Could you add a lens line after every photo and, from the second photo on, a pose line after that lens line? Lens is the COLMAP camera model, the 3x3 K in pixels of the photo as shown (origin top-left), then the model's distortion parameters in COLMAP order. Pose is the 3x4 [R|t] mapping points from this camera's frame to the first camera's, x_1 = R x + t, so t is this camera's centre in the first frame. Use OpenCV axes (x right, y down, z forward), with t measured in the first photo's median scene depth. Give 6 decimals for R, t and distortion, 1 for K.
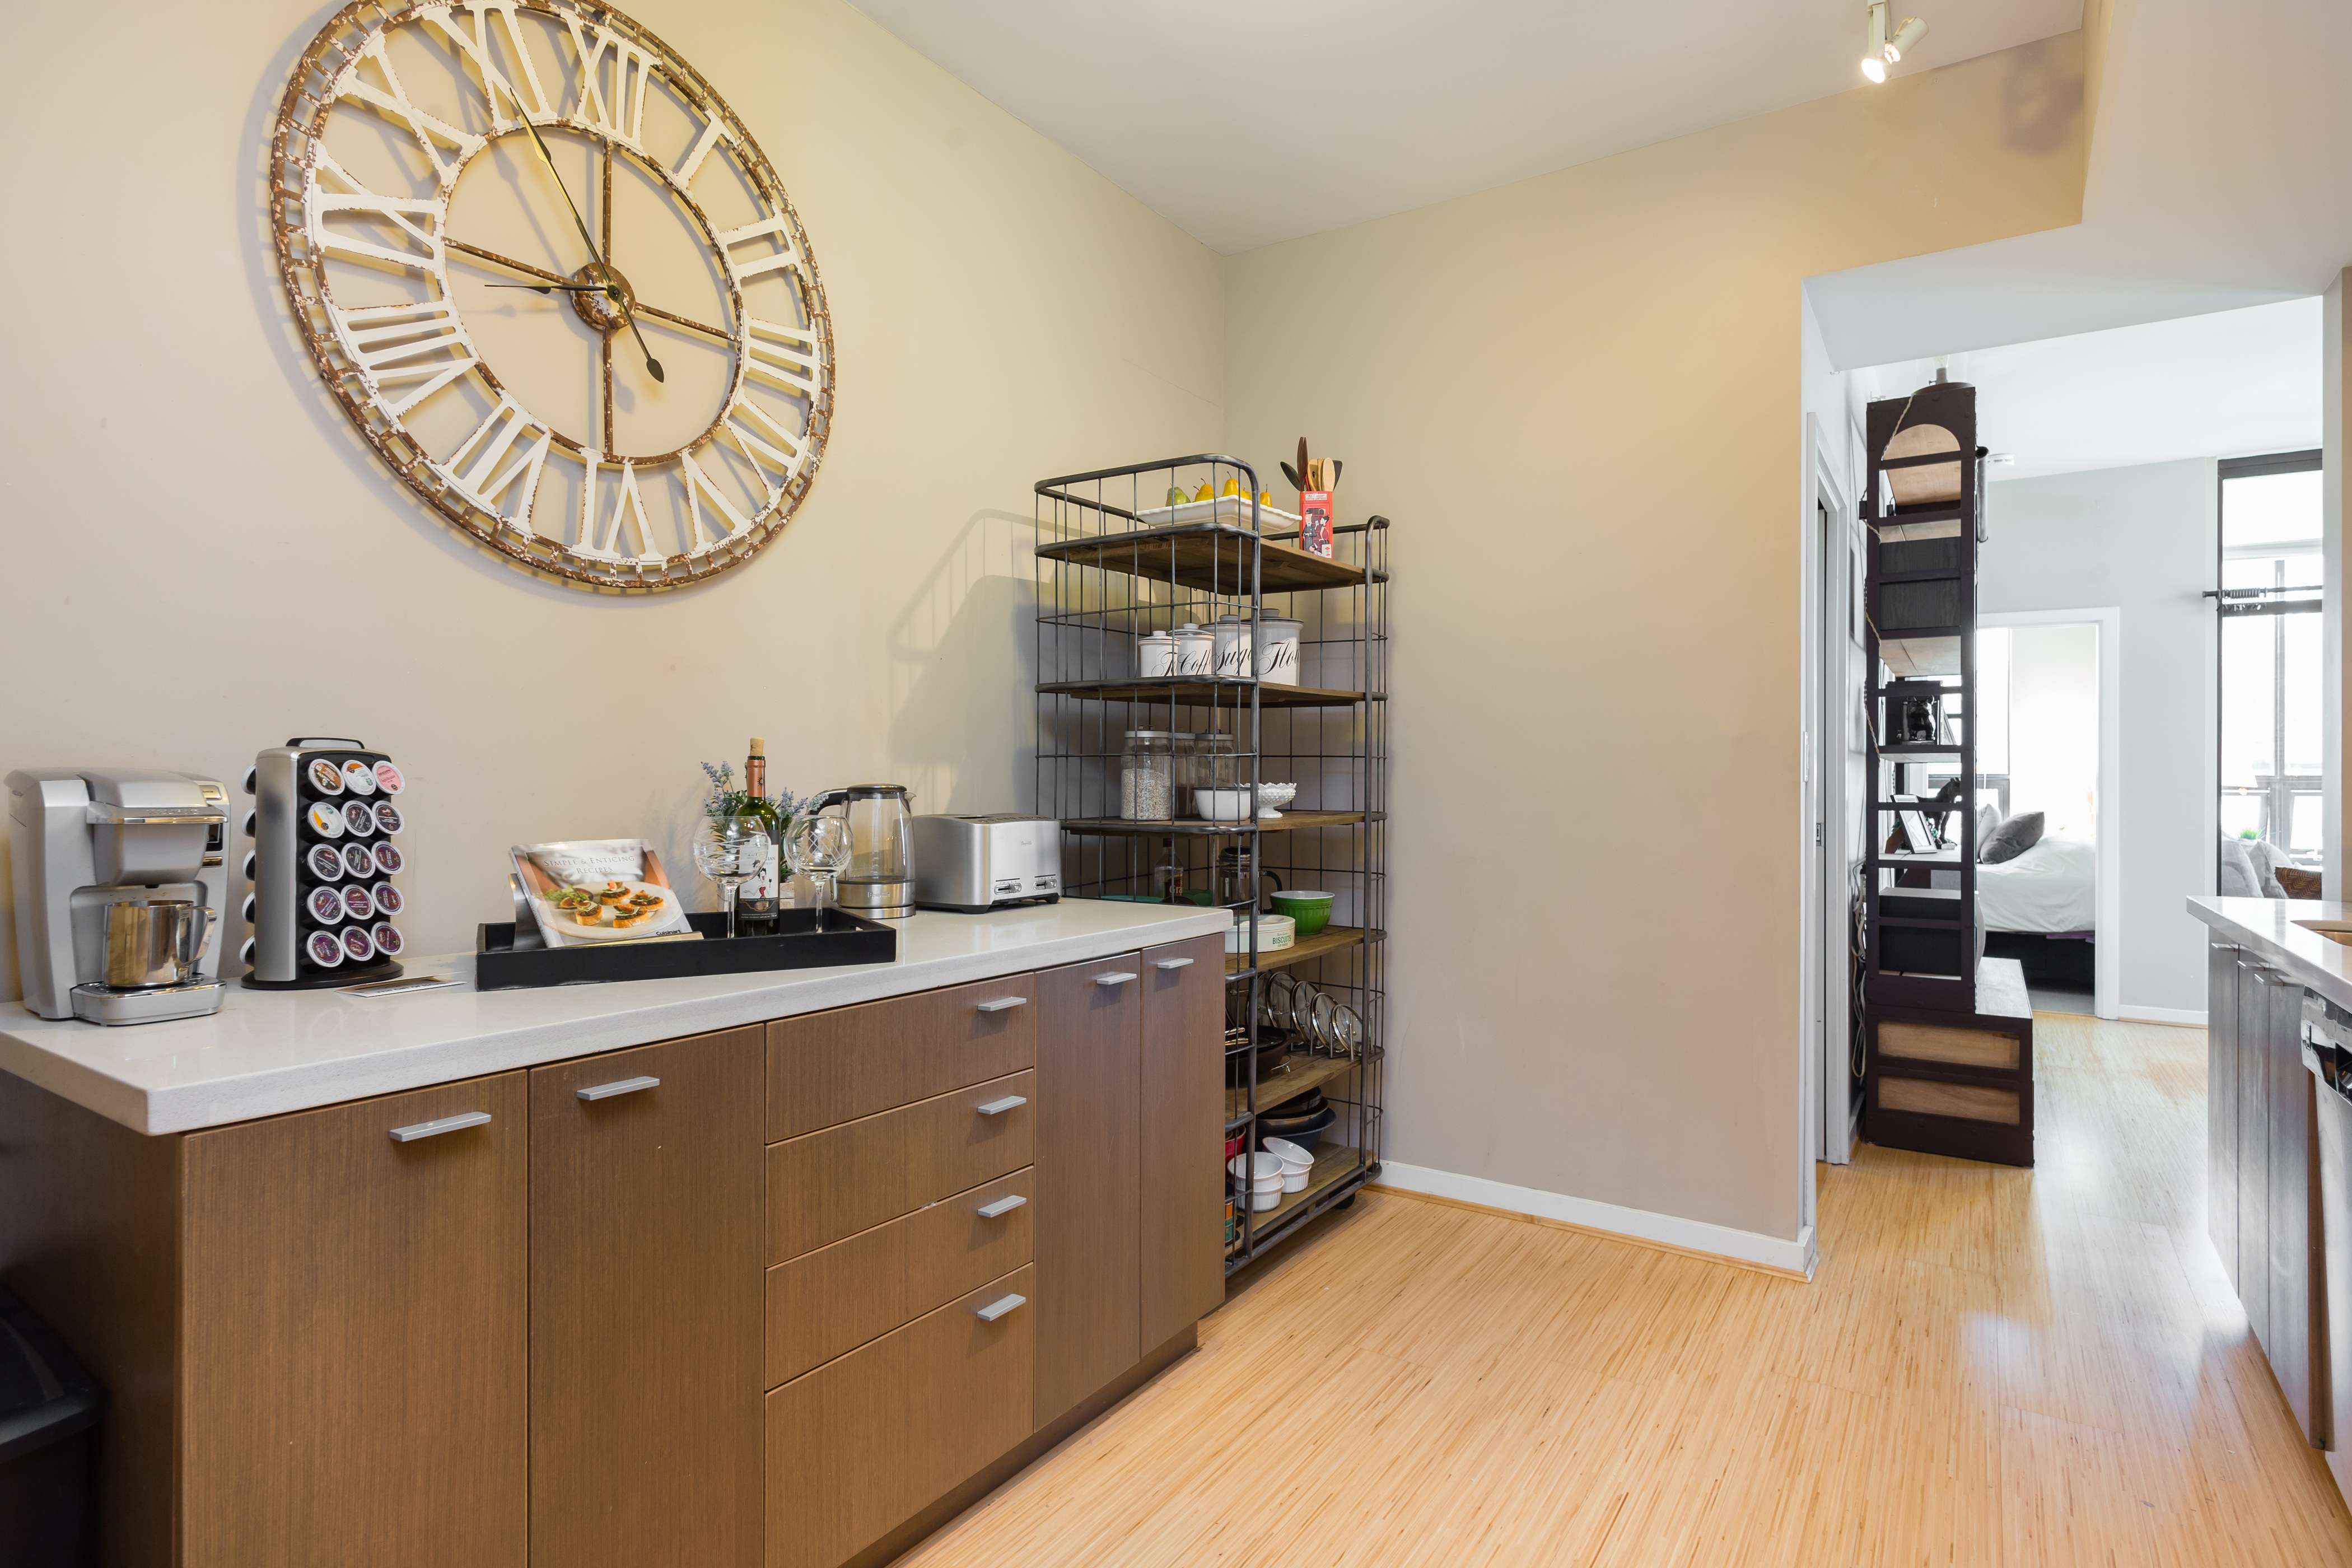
lens RADIAL K [[1213.7, 0, 1165.9], [0, 1213.7, 775.9], [0, 0, 1]] dist [-0.004321, 0.000434]
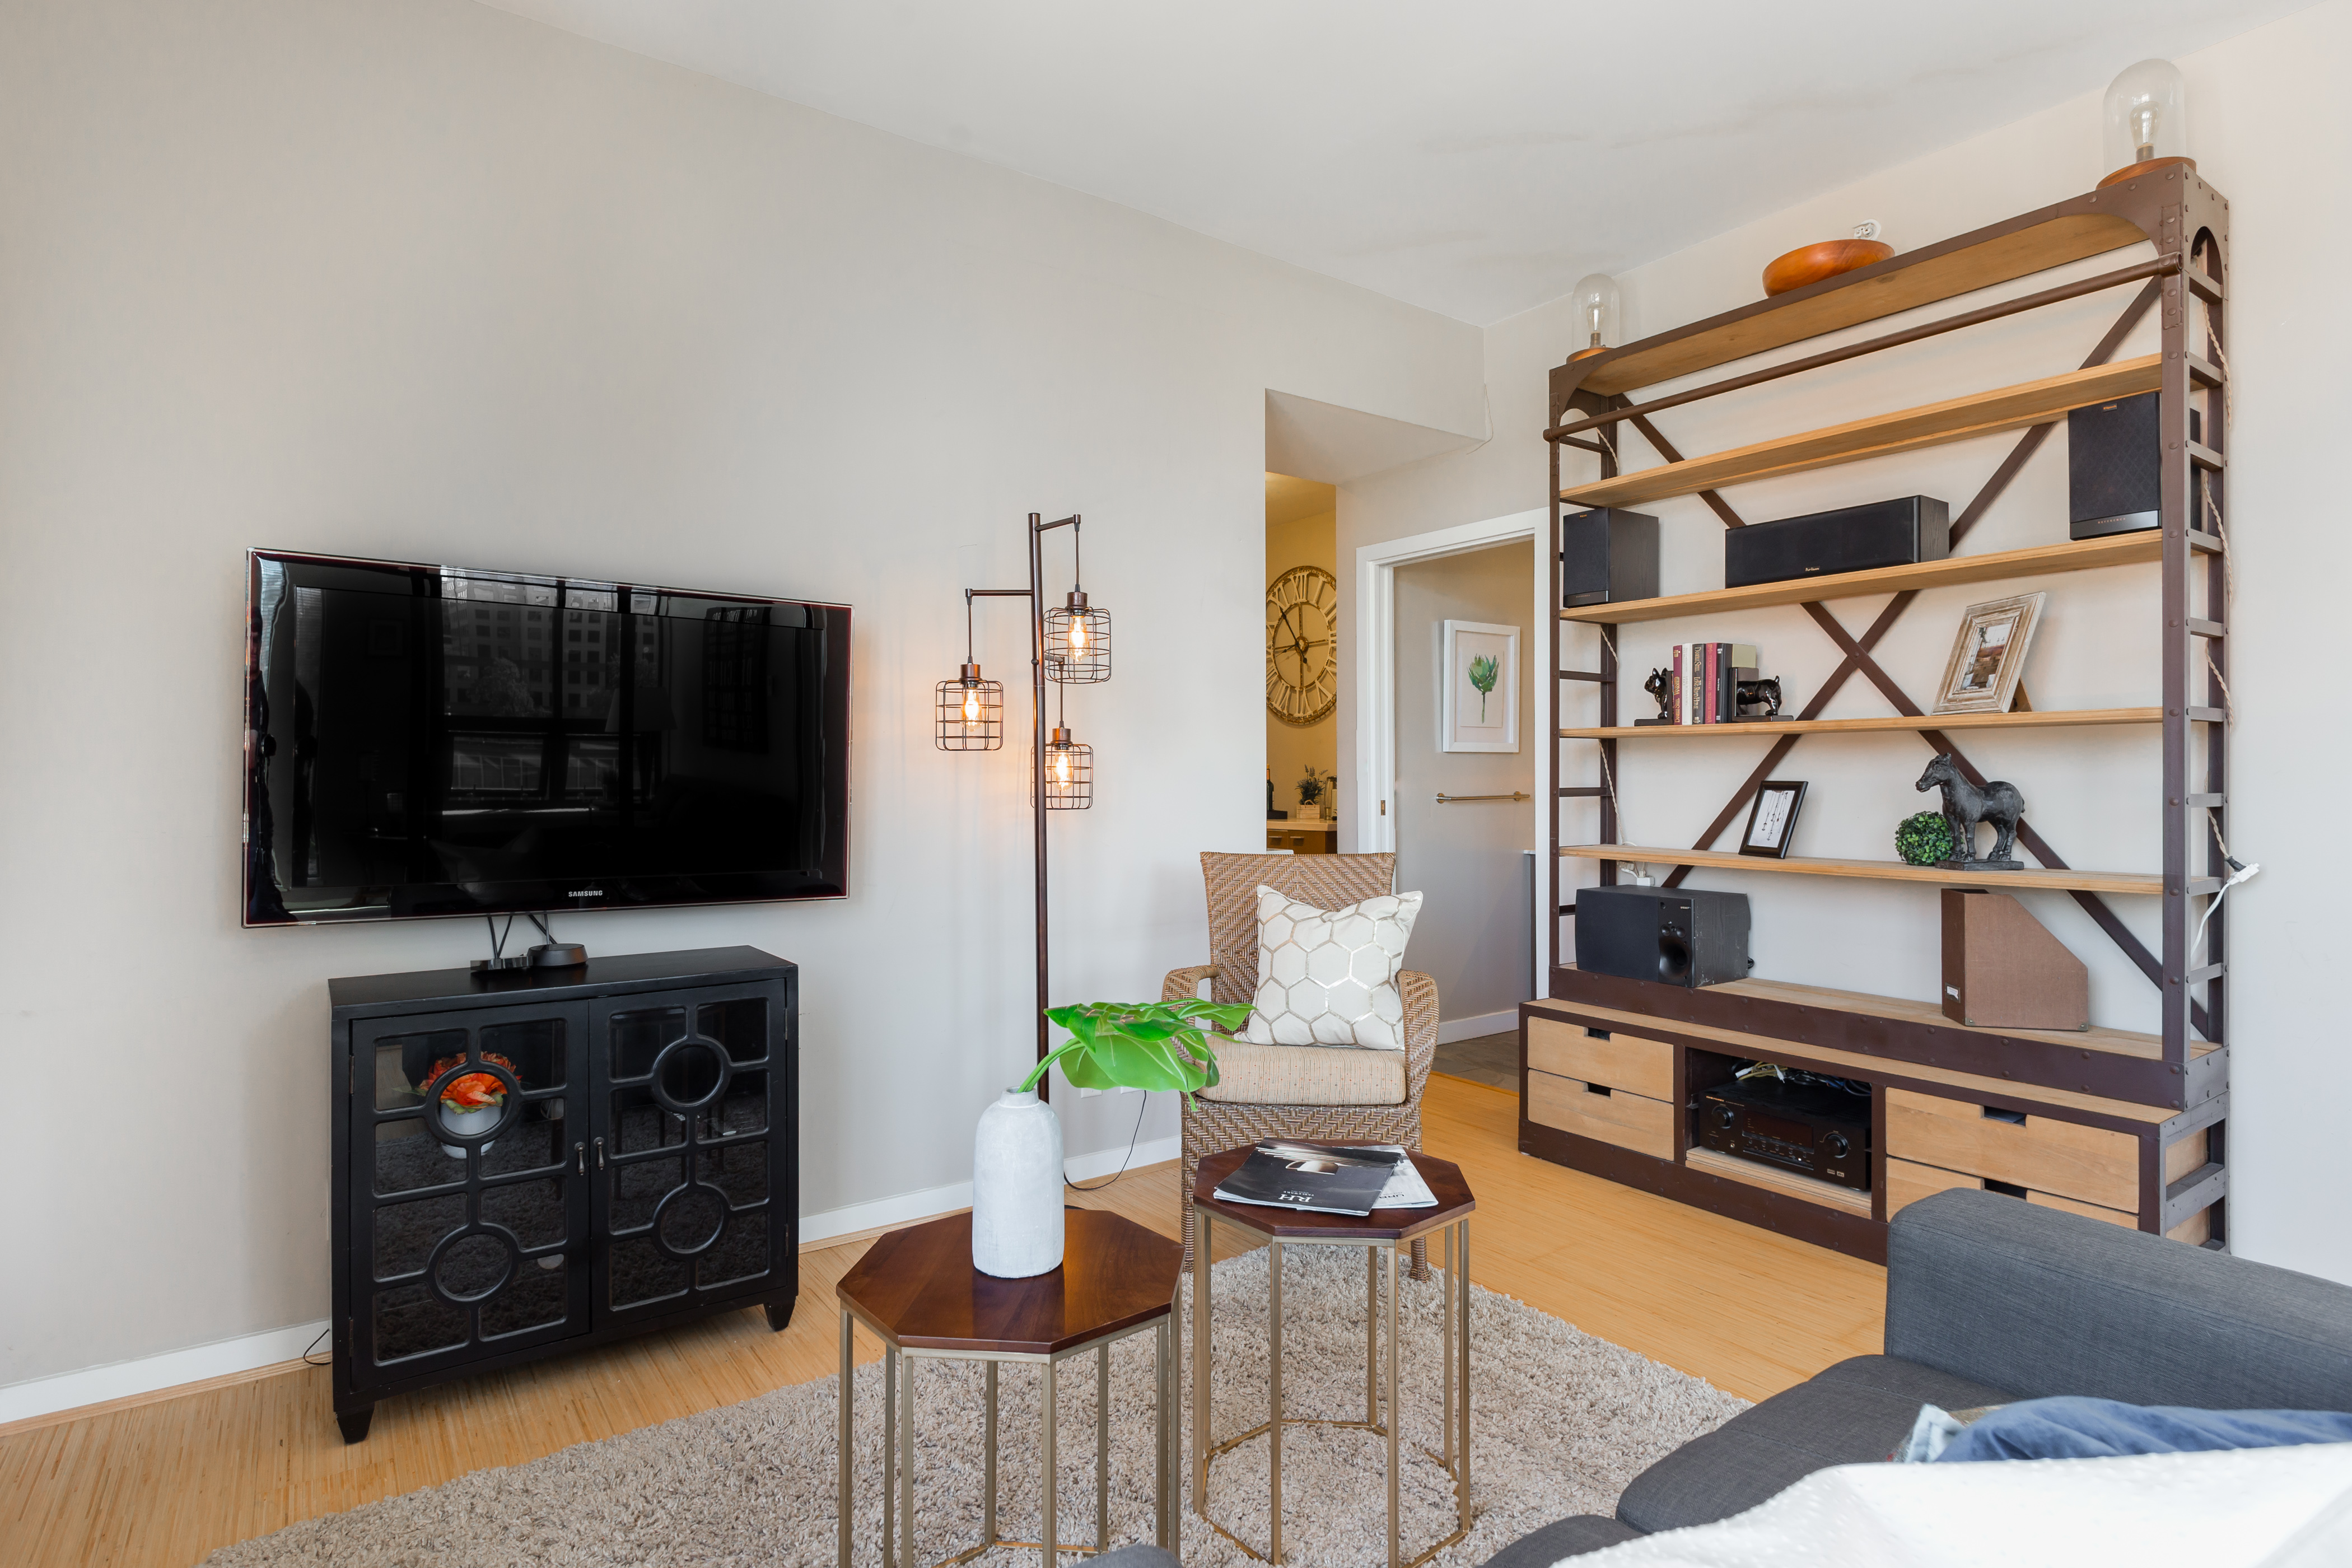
lens RADIAL K [[1213.7, 0, 1165.9], [0, 1213.7, 775.9], [0, 0, 1]] dist [-0.004321, 0.000434]
pose [[-0.359820, -0.007212, -0.932994, 2.347336], [0.006053, 0.999931, -0.010064, 0.029389], [0.933002, -0.009268, -0.359751, 1.456271]]
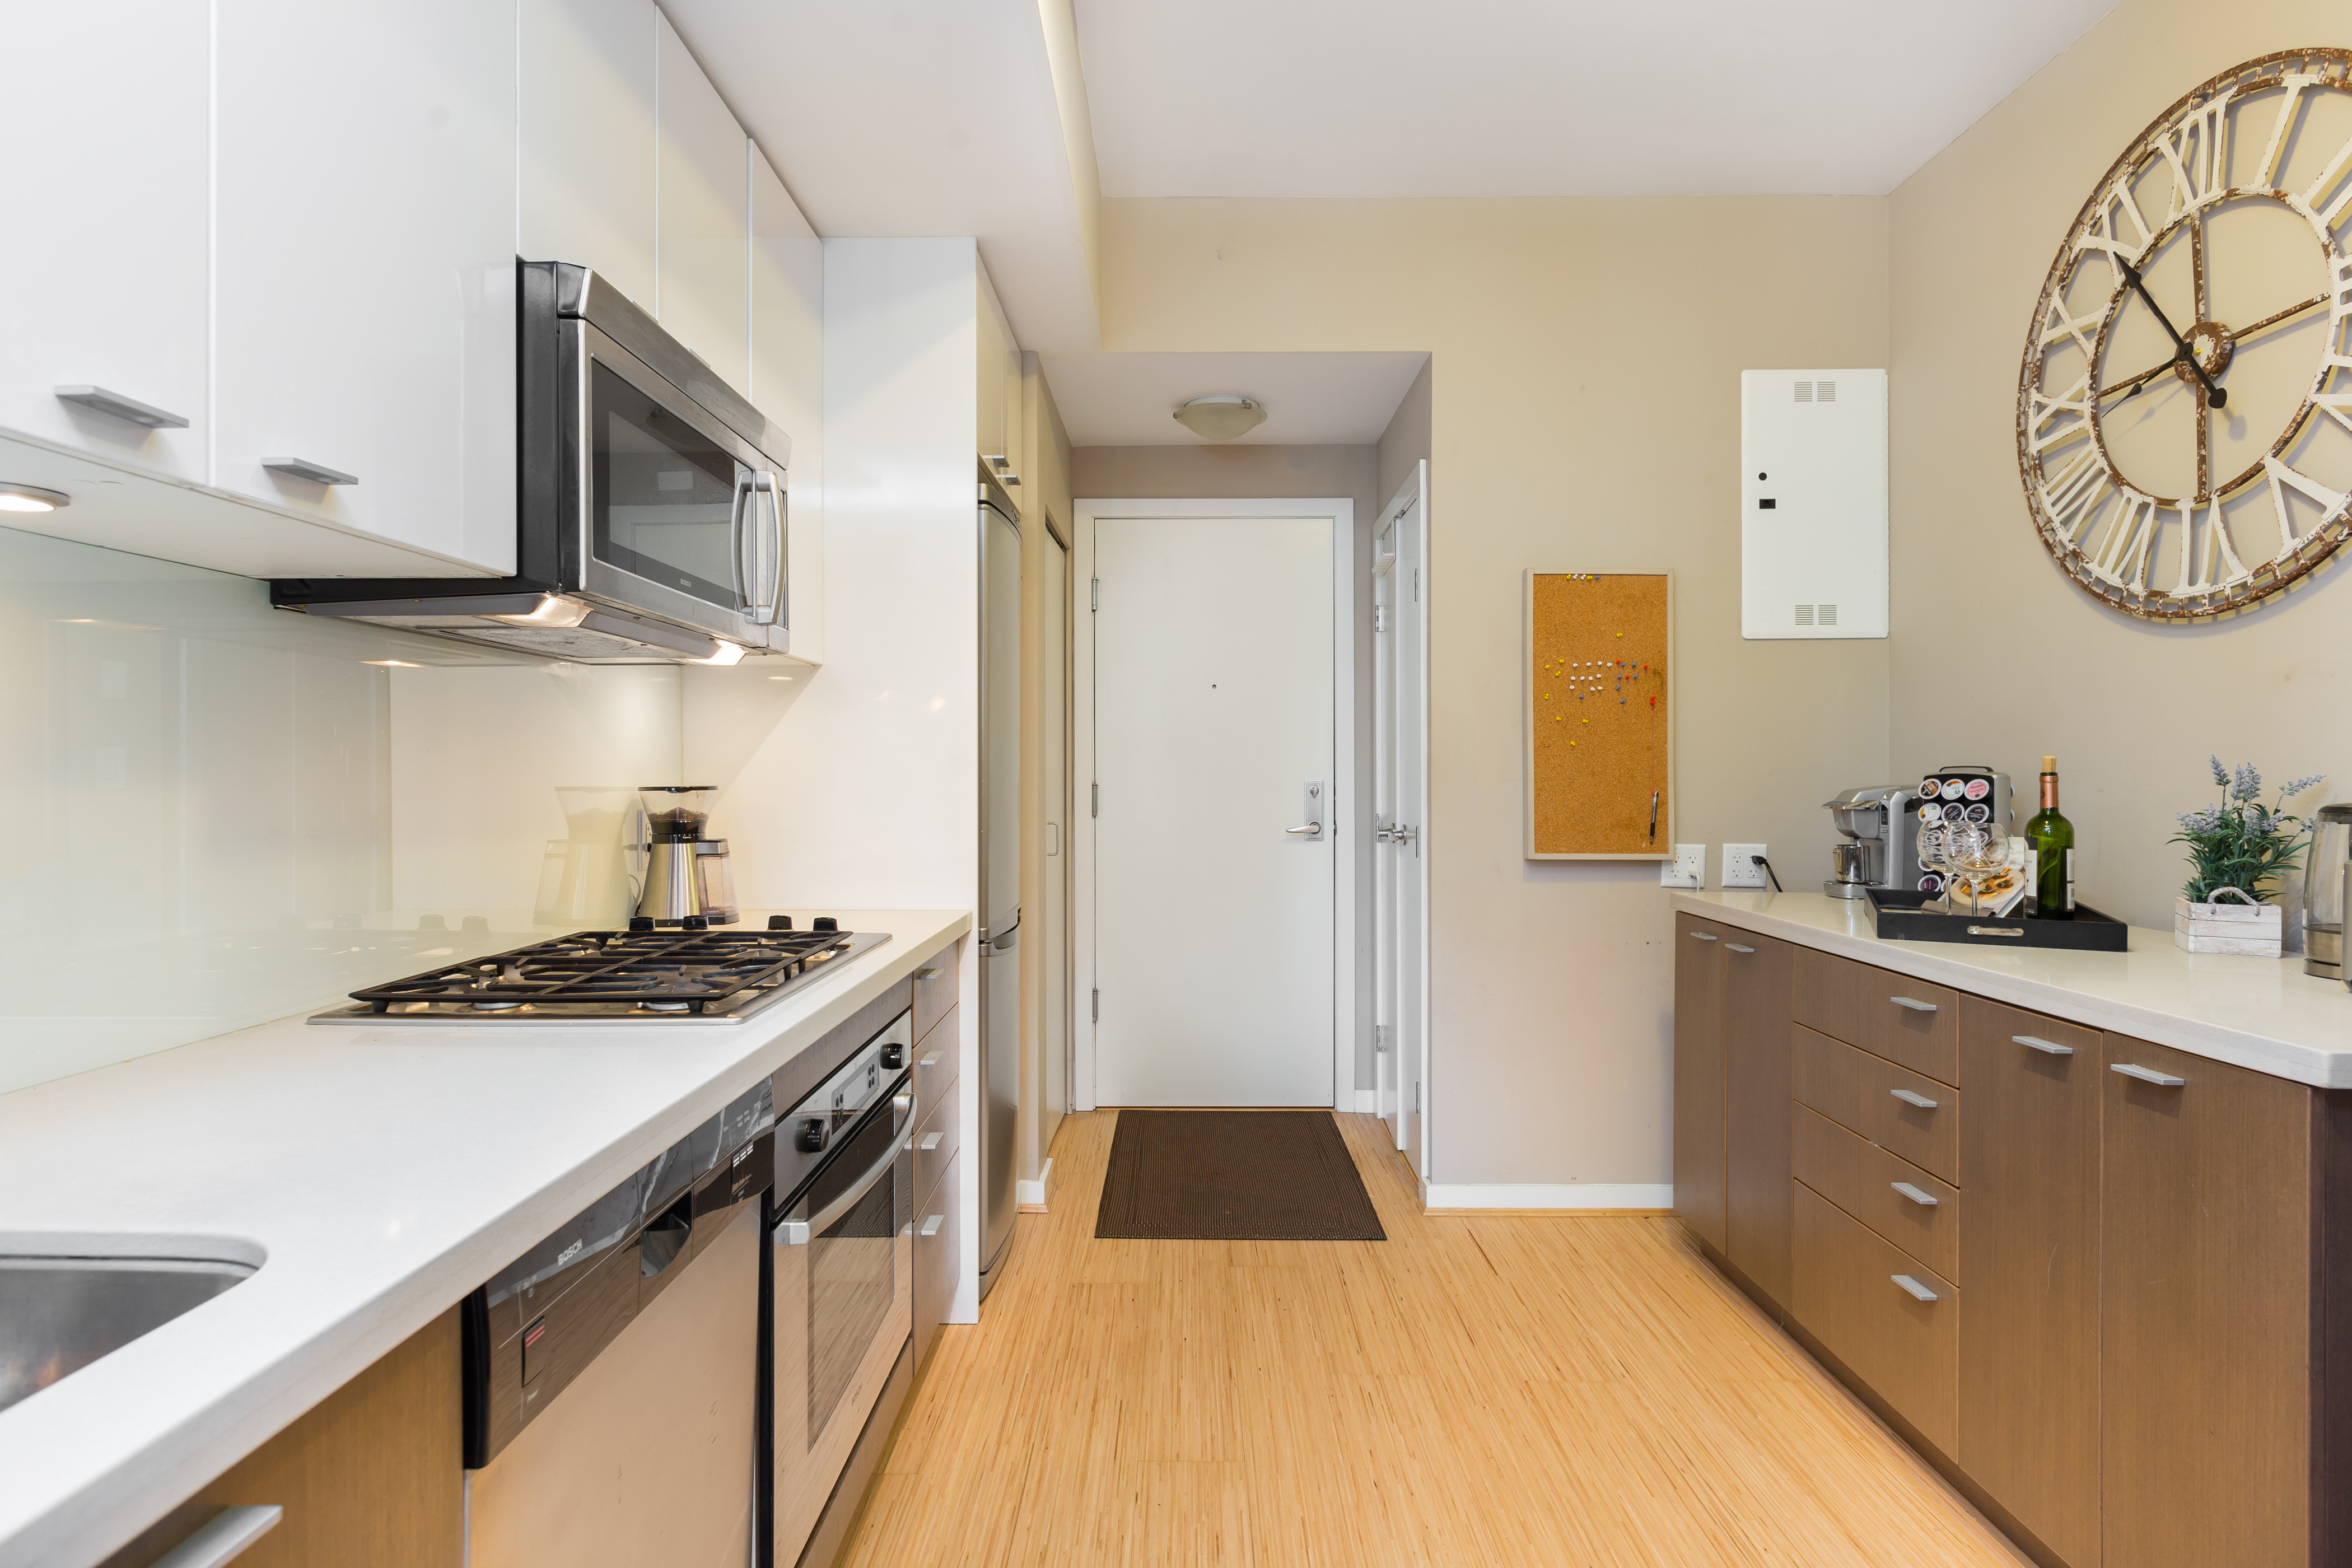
lens RADIAL K [[1213.7, 0, 1165.9], [0, 1213.7, 775.9], [0, 0, 1]] dist [-0.004321, 0.000434]
pose [[-0.838450, -0.003725, -0.544966, 0.688888], [-0.000971, 0.999985, -0.005341, -0.003931], [0.544978, -0.003949, -0.838441, 1.054225]]
